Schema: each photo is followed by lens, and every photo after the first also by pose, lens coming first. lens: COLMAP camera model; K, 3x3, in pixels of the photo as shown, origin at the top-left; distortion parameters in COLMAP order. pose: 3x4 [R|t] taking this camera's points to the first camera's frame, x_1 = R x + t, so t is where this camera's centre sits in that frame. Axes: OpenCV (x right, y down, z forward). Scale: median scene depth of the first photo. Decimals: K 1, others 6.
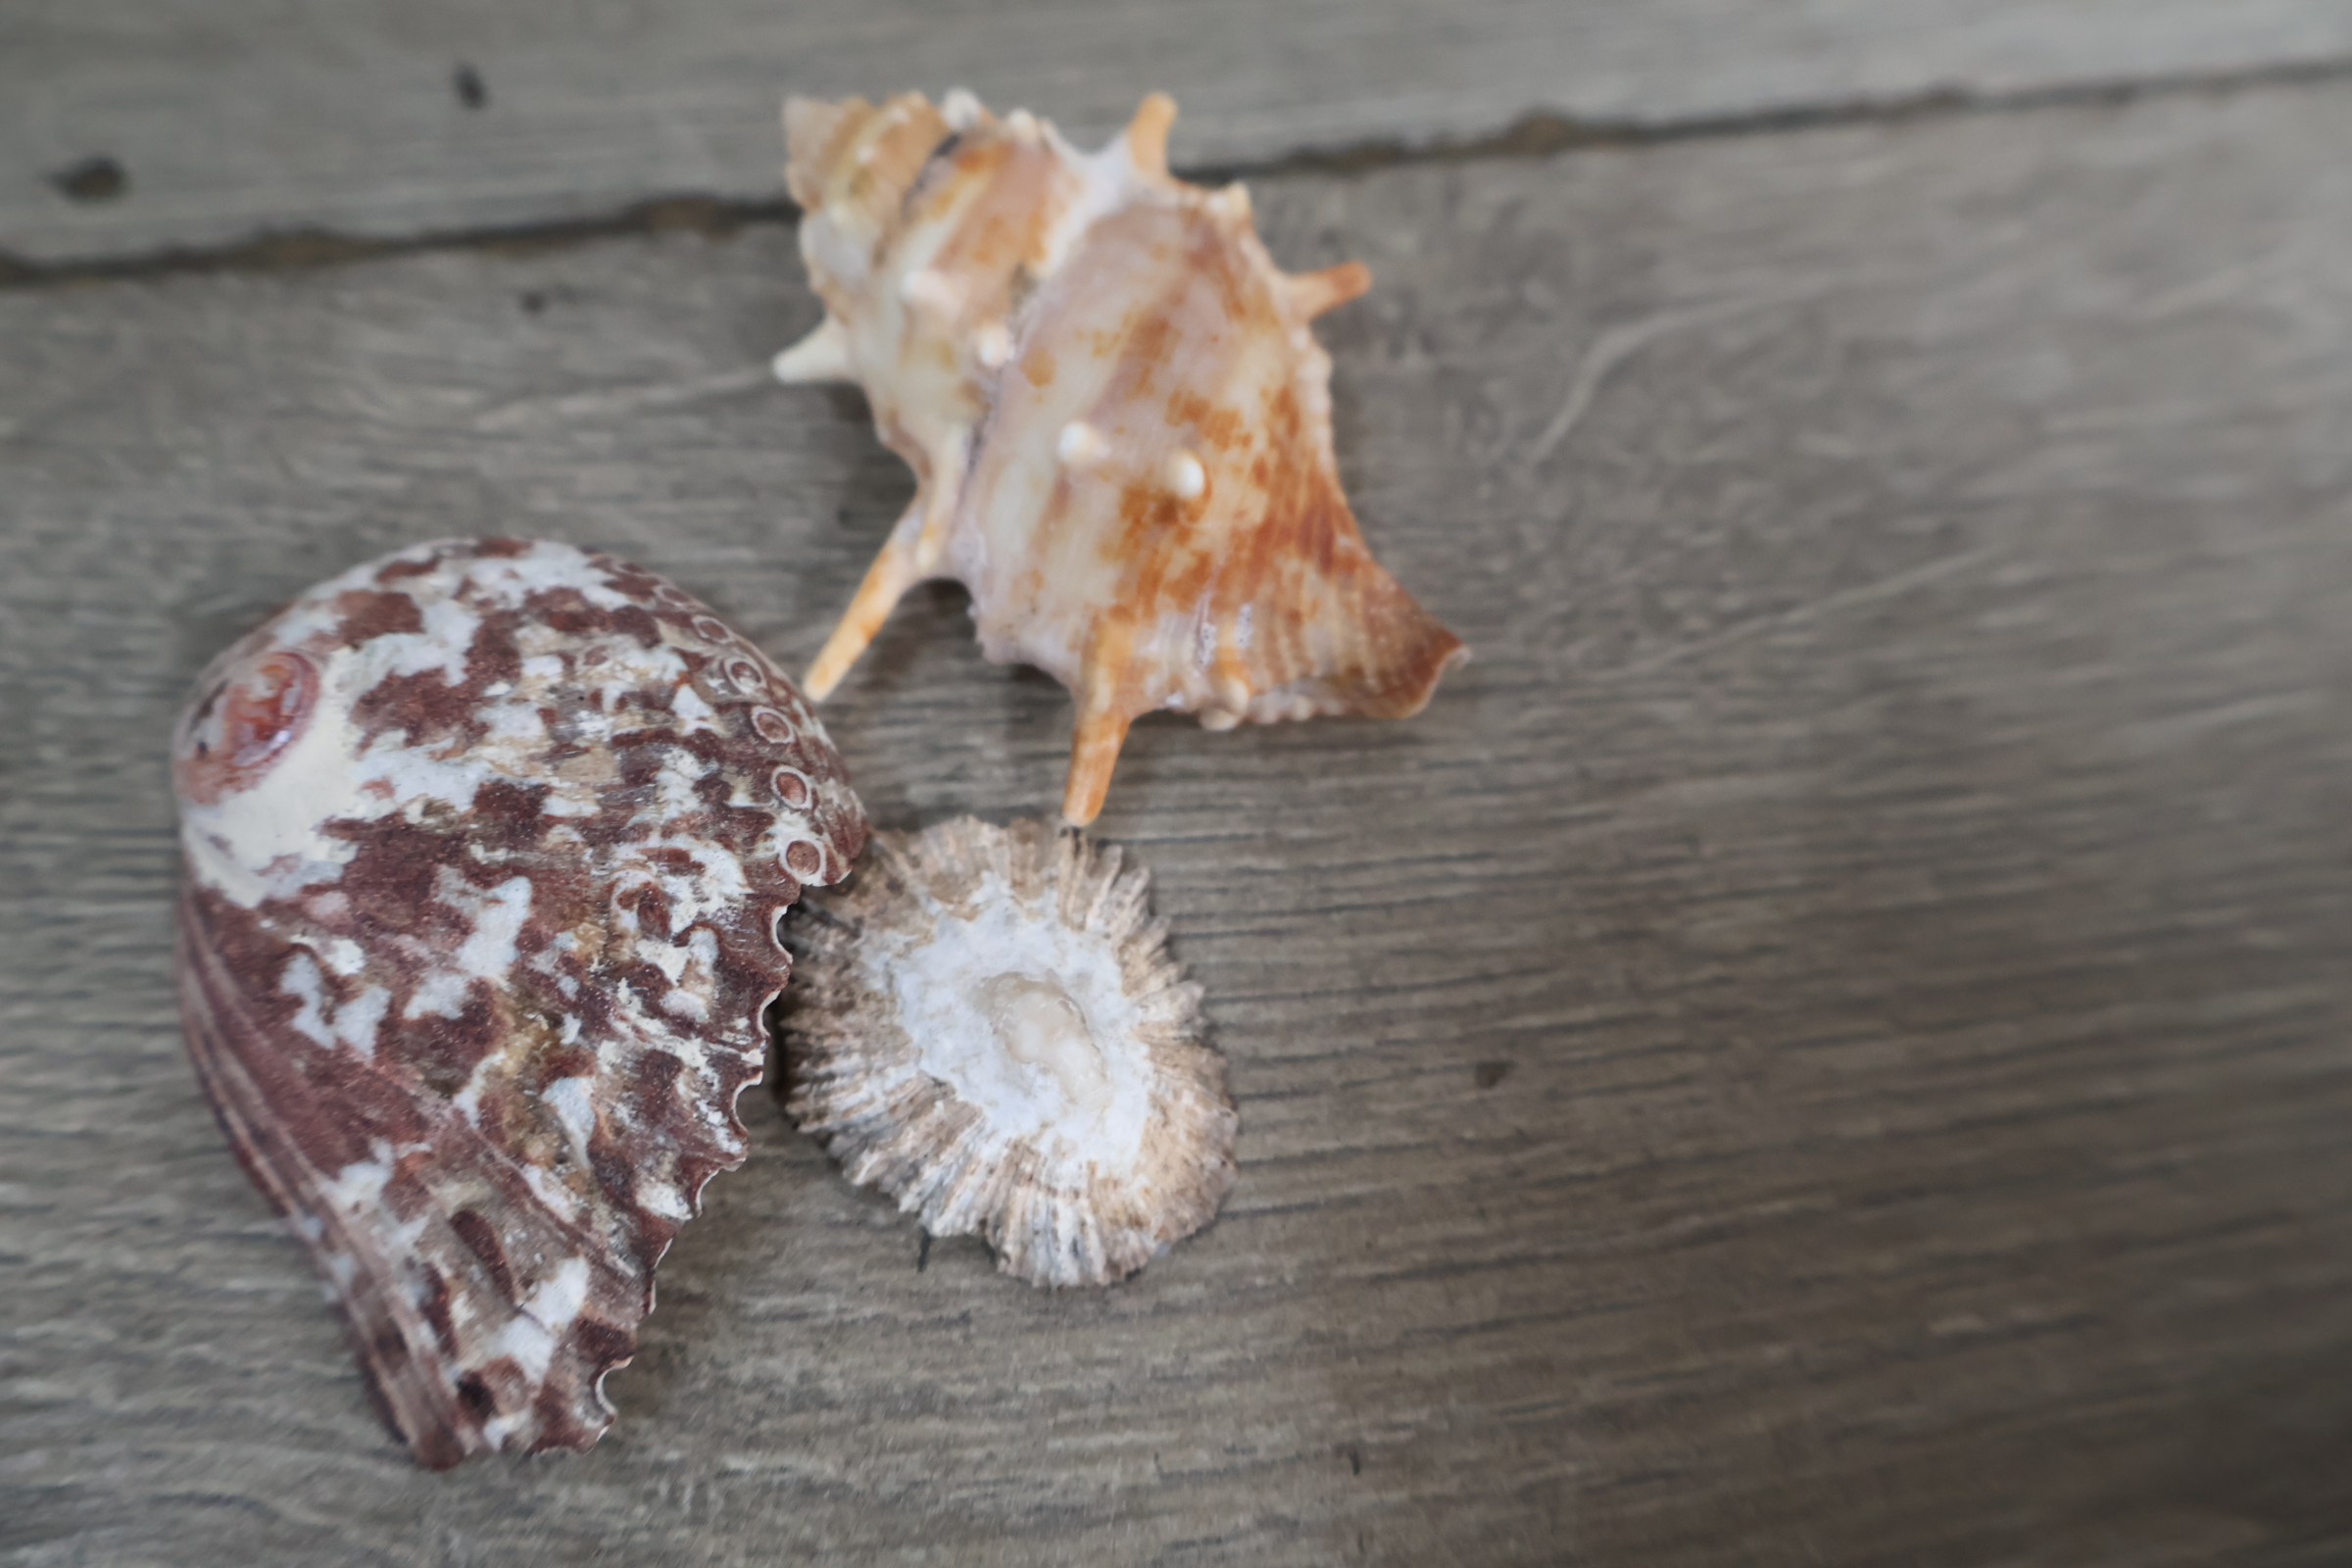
lens RADIAL K [[1983.3, 0, 1149.8], [0, 1983.3, 779.4], [0, 0, 1]] dist [0.011959, 0.009601]
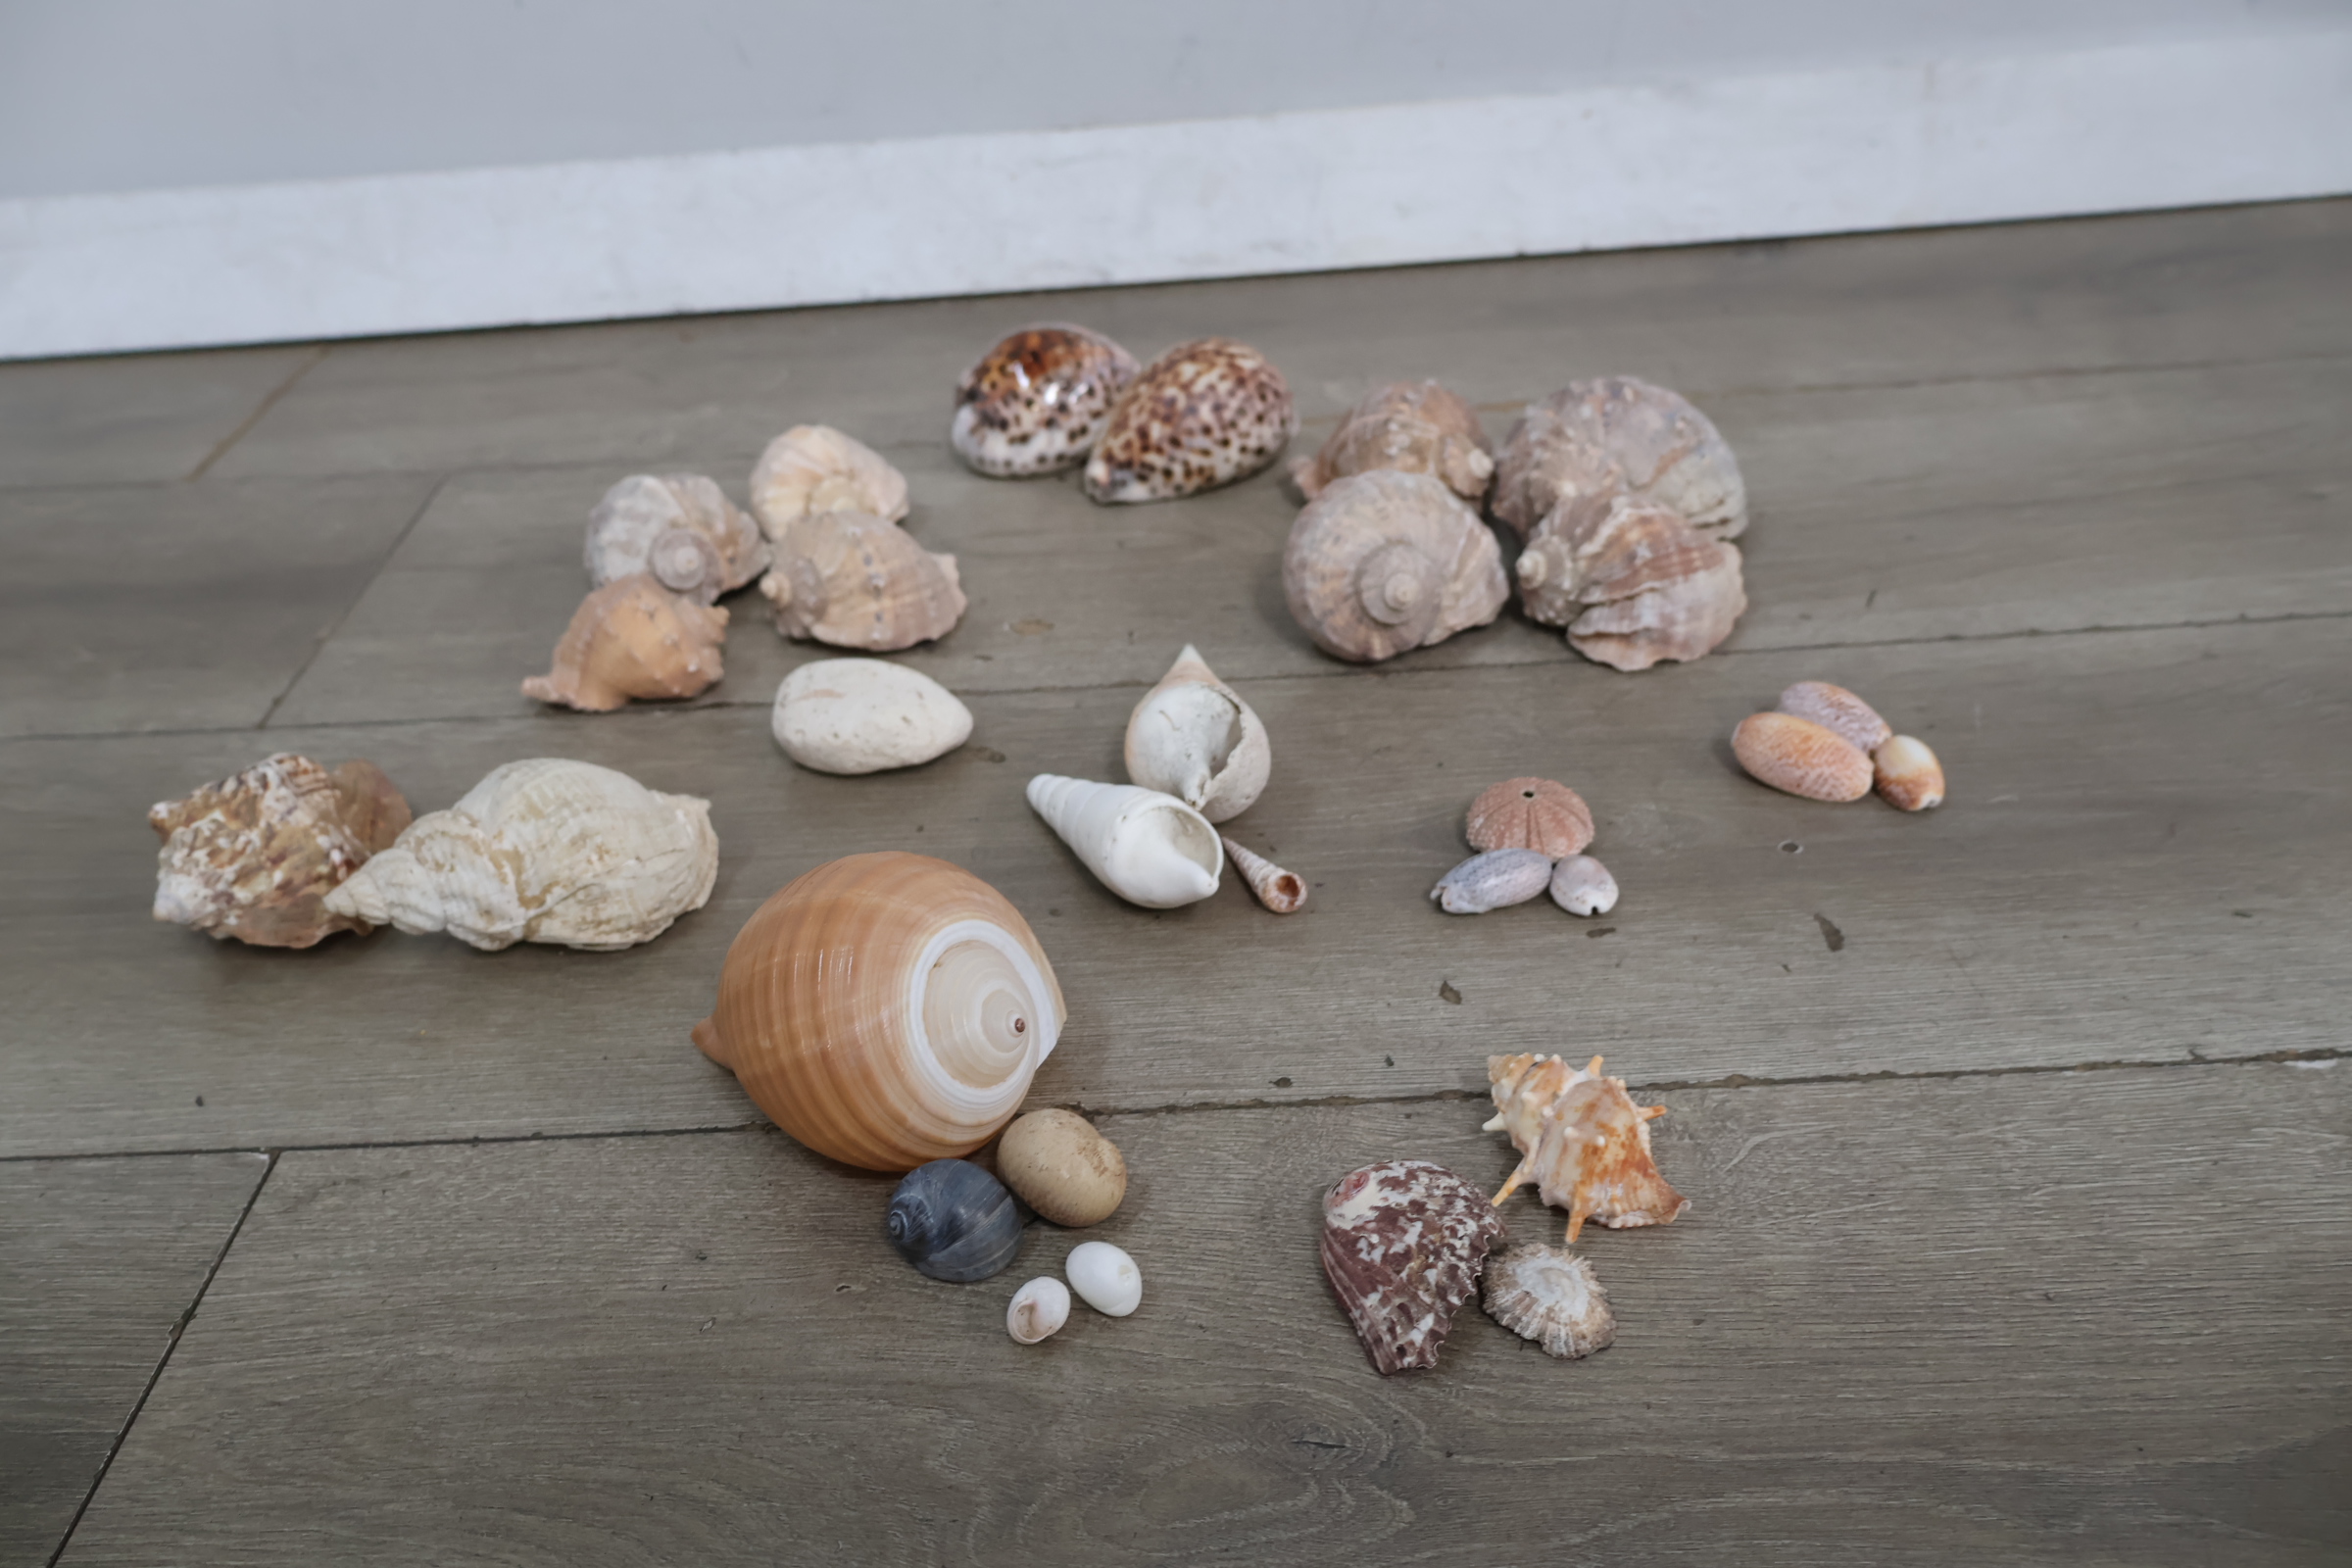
lens RADIAL K [[2009.3, 0, 1165.6], [0, 2009.3, 790.2], [0, 0, 1]] dist [0.010123, -0.000651]
pose [[0.962599, -0.034091, -0.268776, 0.247866], [-0.121265, 0.832920, -0.539944, 1.310973], [0.242276, 0.552342, 0.797634, -2.330509]]
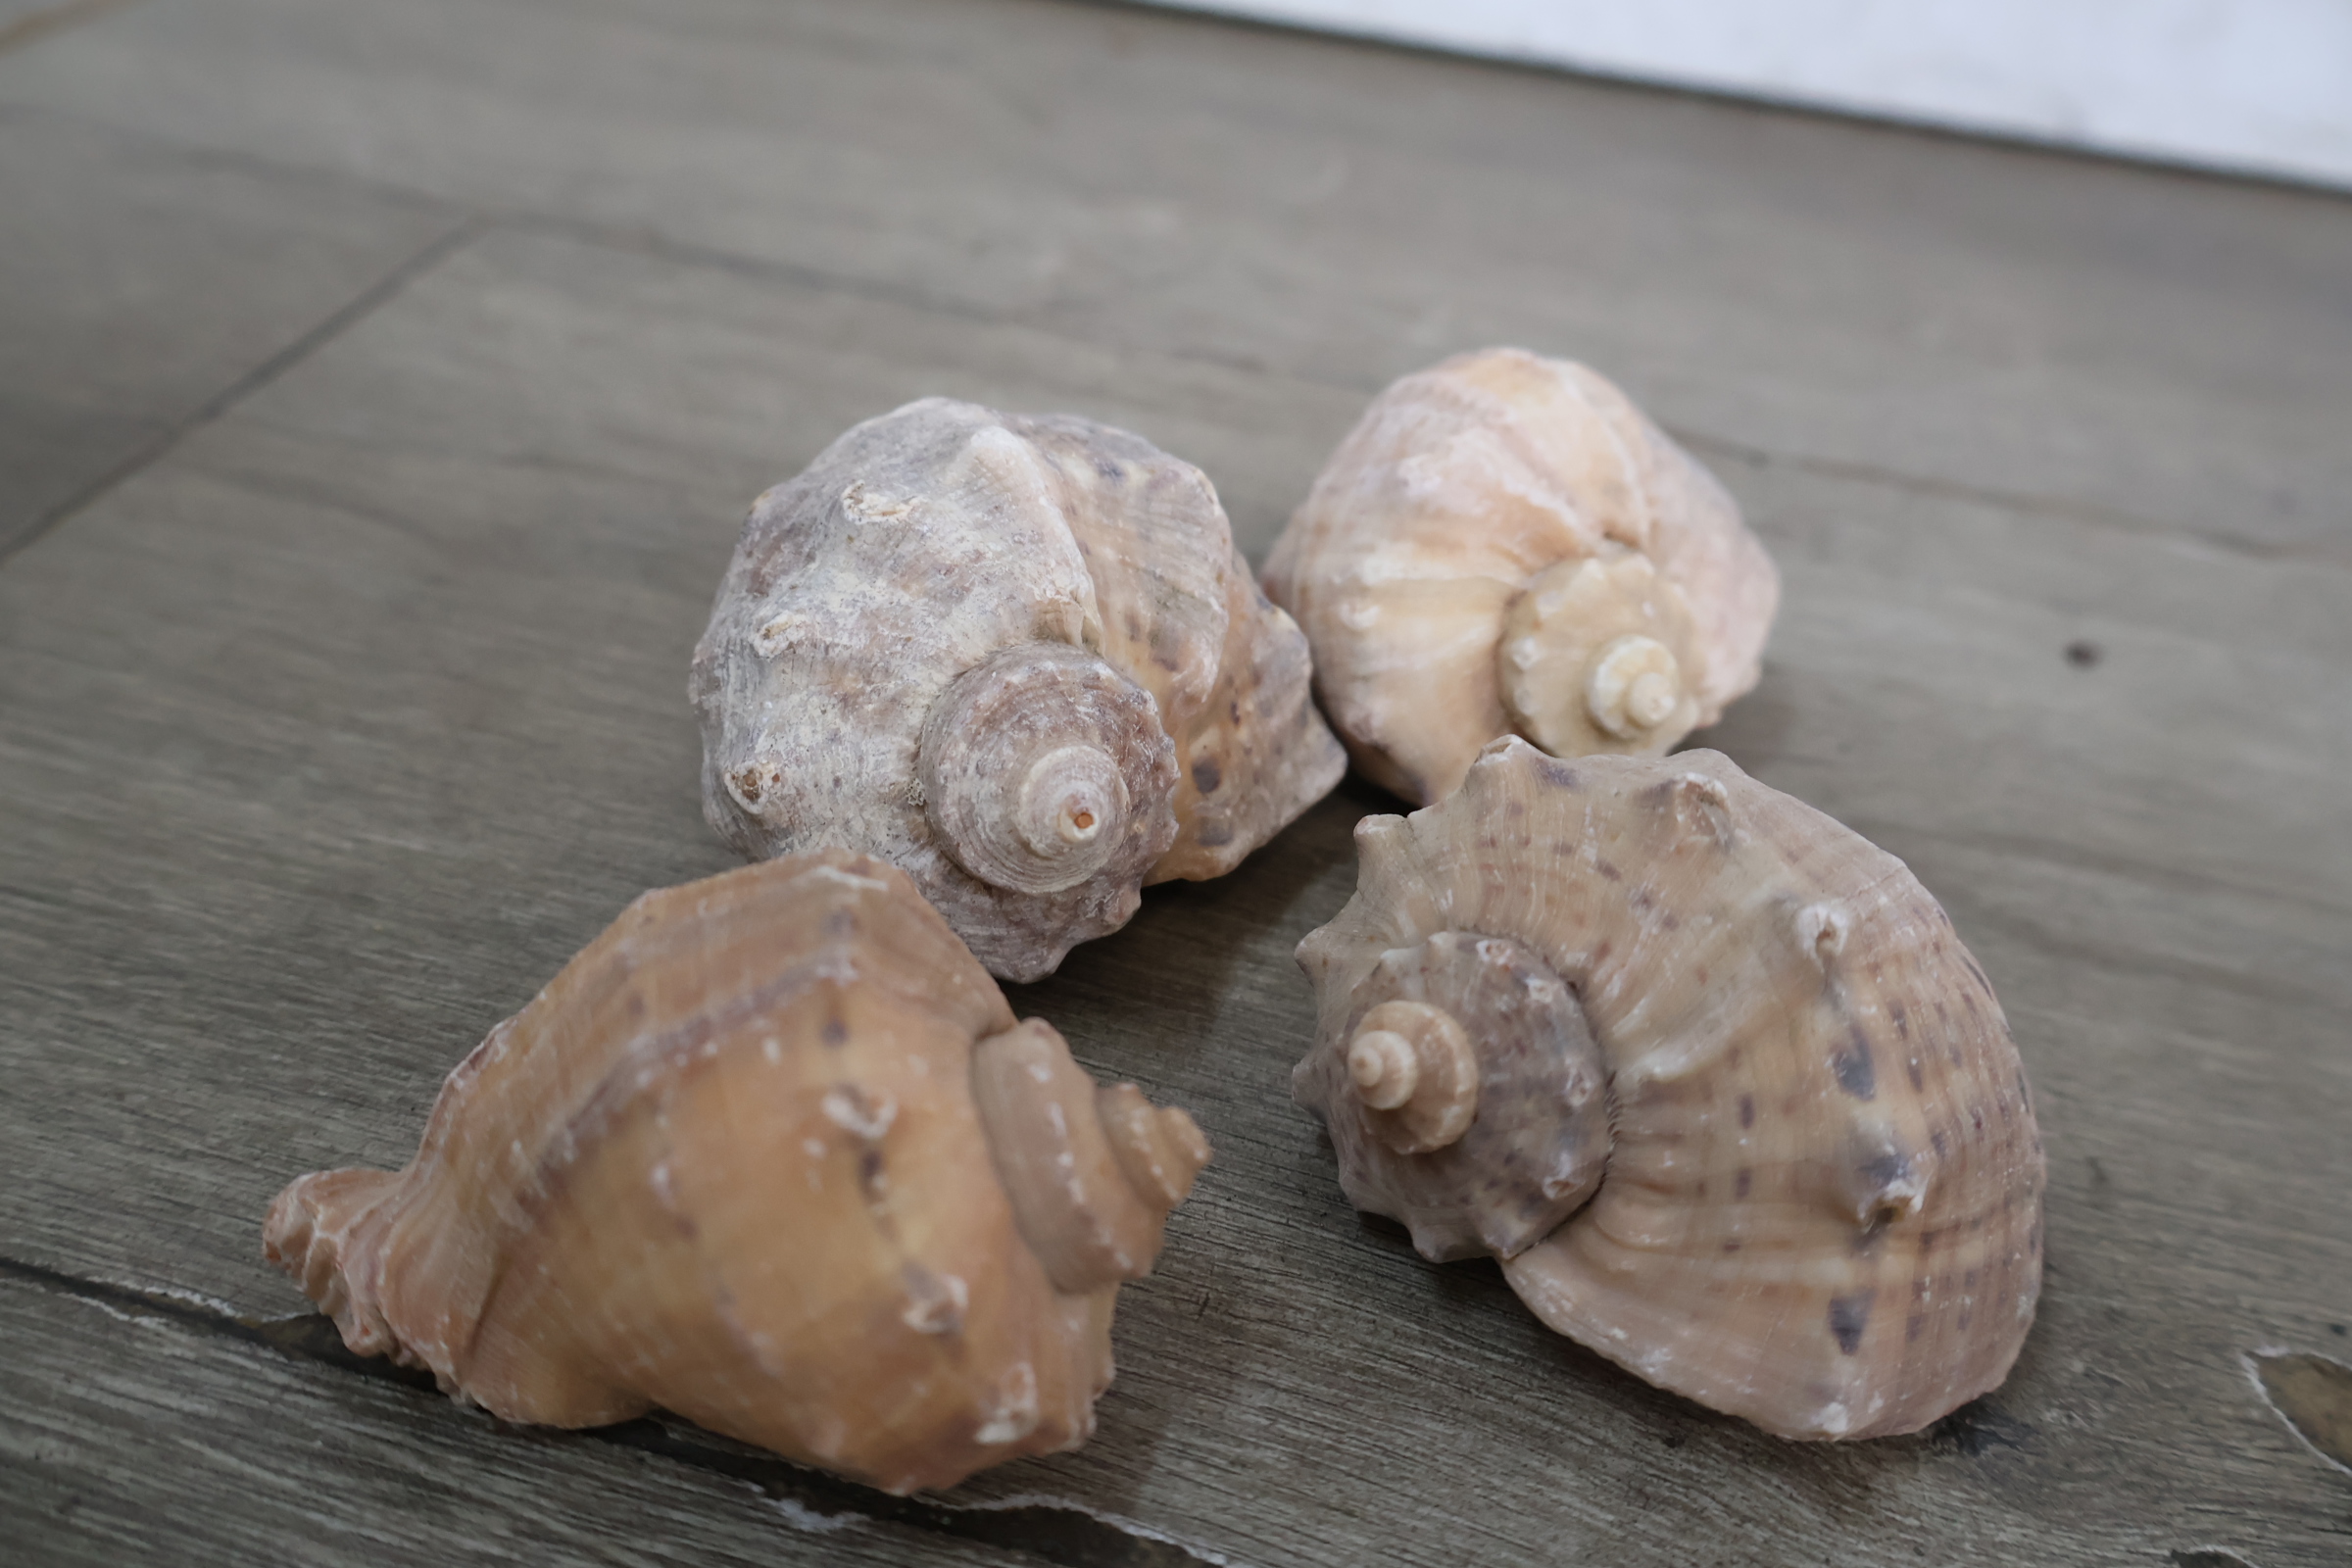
lens RADIAL K [[2018.0, 0, 1165.6], [0, 2018.0, 779.3], [0, 0, 1]] dist [0.006357, 0.000969]
pose [[0.908907, 0.228292, -0.348956, -1.916630], [-0.381036, 0.794650, -0.472593, -1.391433], [0.169409, 0.562508, 0.809250, 0.266755]]
